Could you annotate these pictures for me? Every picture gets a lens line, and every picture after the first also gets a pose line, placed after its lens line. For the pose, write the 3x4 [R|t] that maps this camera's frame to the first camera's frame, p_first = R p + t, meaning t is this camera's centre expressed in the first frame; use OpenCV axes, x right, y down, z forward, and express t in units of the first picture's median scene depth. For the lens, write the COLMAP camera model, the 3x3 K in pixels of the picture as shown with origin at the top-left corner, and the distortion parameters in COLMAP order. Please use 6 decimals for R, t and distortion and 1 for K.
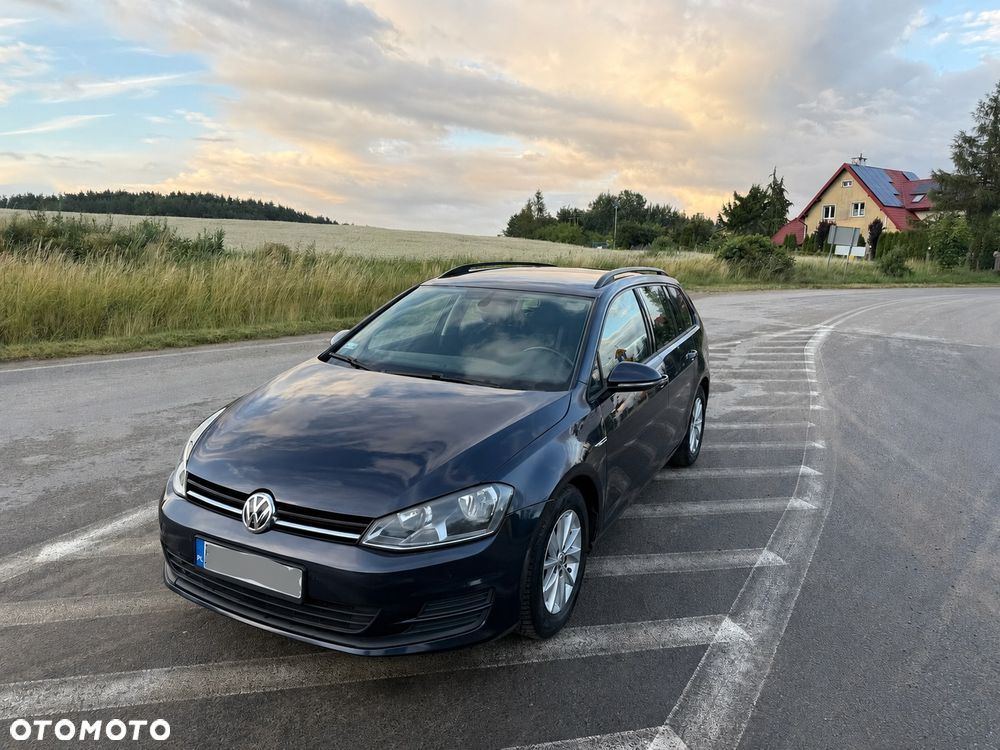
lens RADIAL K [[701.5, 0, 512.5], [0, 701.5, 368.2], [0, 0, 1]] dist [0.038561, -0.052259]
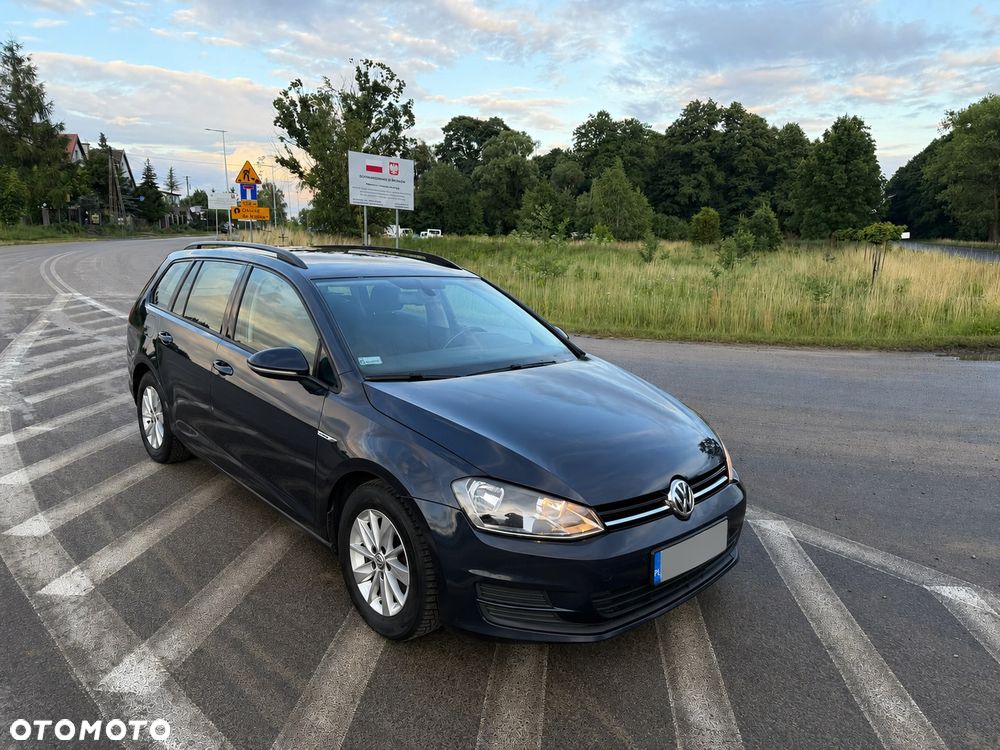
lens RADIAL K [[701.5, 0, 500.6], [0, 701.5, 379.0], [0, 0, 1]] dist [0.038561, -0.052259]
pose [[0.344877, -0.207120, 0.915511, -0.527980], [0.134182, 0.976213, 0.170306, -0.072890], [-0.929008, 0.064110, 0.364465, 0.320373]]
